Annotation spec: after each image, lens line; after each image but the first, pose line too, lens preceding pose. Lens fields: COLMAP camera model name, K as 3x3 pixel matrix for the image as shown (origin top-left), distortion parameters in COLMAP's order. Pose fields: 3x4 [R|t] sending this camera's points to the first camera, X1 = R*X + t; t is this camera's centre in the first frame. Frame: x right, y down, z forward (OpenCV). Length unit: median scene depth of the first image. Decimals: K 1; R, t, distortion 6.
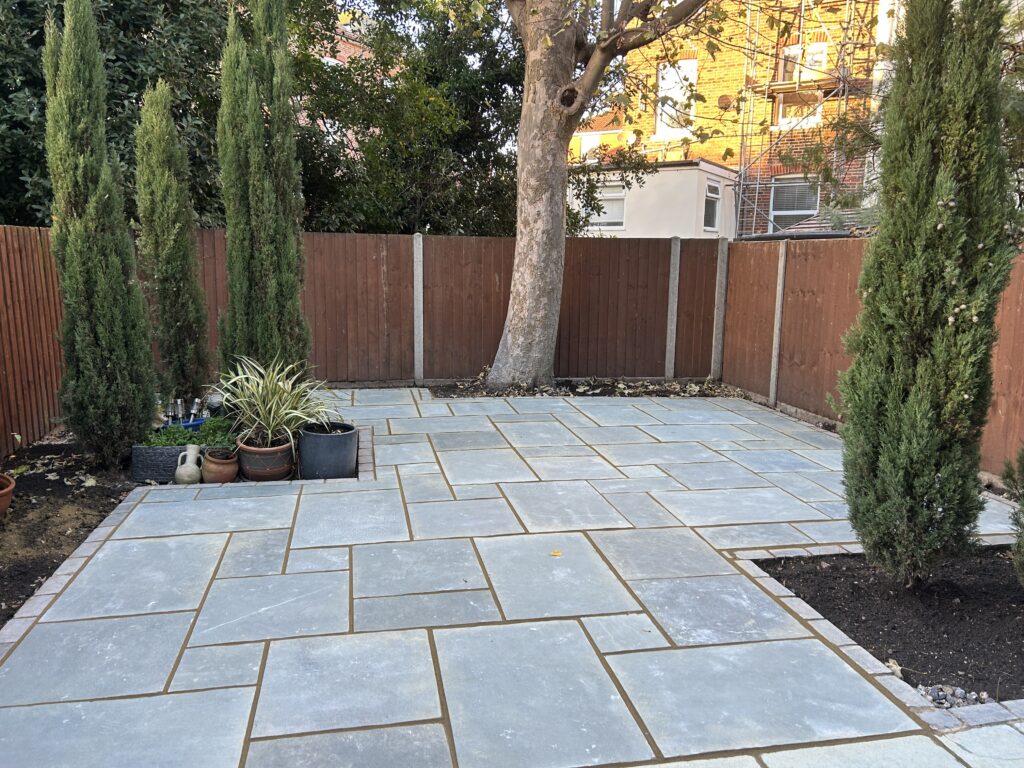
lens RADIAL K [[761.9, 0, 511.5], [0, 761.9, 385.1], [0, 0, 1]] dist [0.041145, -0.039769]
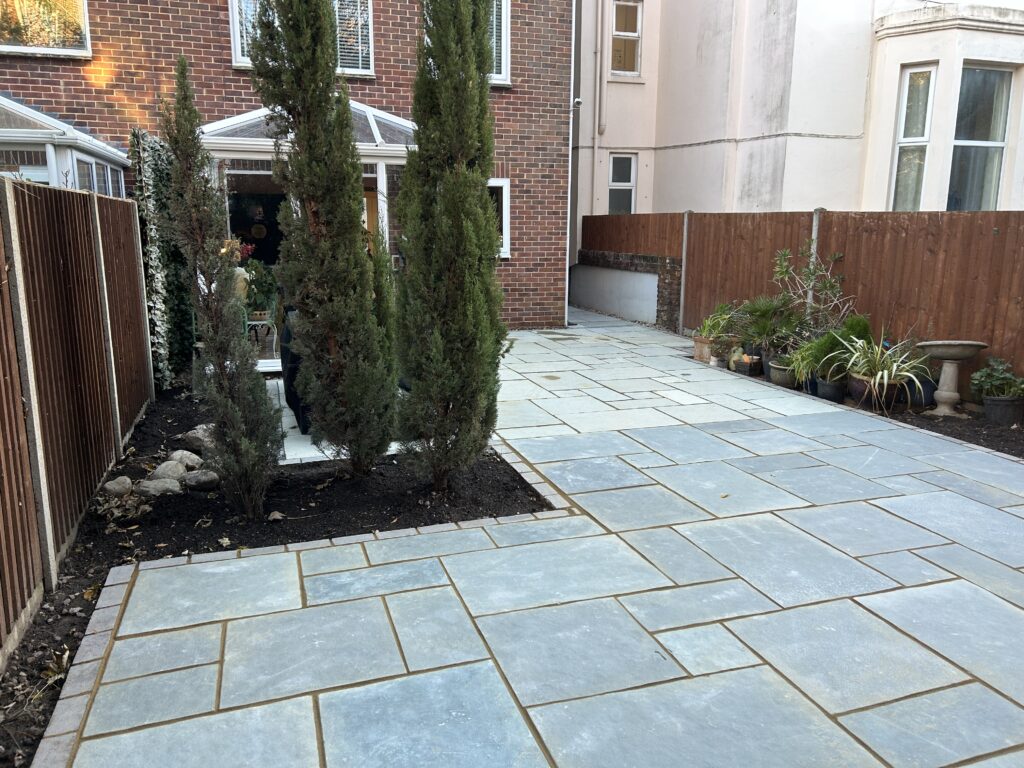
lens RADIAL K [[761.9, 0, 511.6], [0, 761.9, 385.3], [0, 0, 1]] dist [0.041145, -0.039769]
pose [[-0.992663, 0.000488, -0.120914, 0.464457], [-0.043820, 0.930561, 0.363505, -0.300634], [0.112695, 0.366136, -0.923712, 1.774720]]
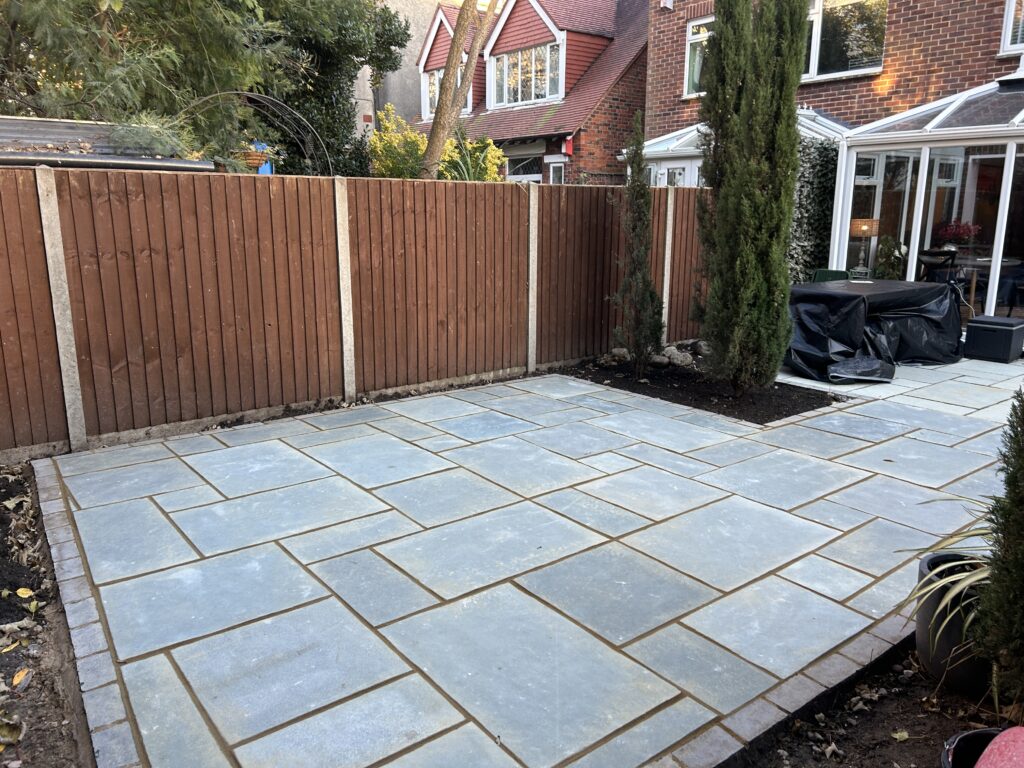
lens RADIAL K [[761.9, 0, 508.1], [0, 761.9, 383.1], [0, 0, 1]] dist [0.041145, -0.039769]
pose [[-0.447268, -0.223847, 0.865935, -0.625255], [0.135904, 0.939923, 0.313169, -0.318488], [-0.884014, 0.257755, -0.389975, 1.784269]]
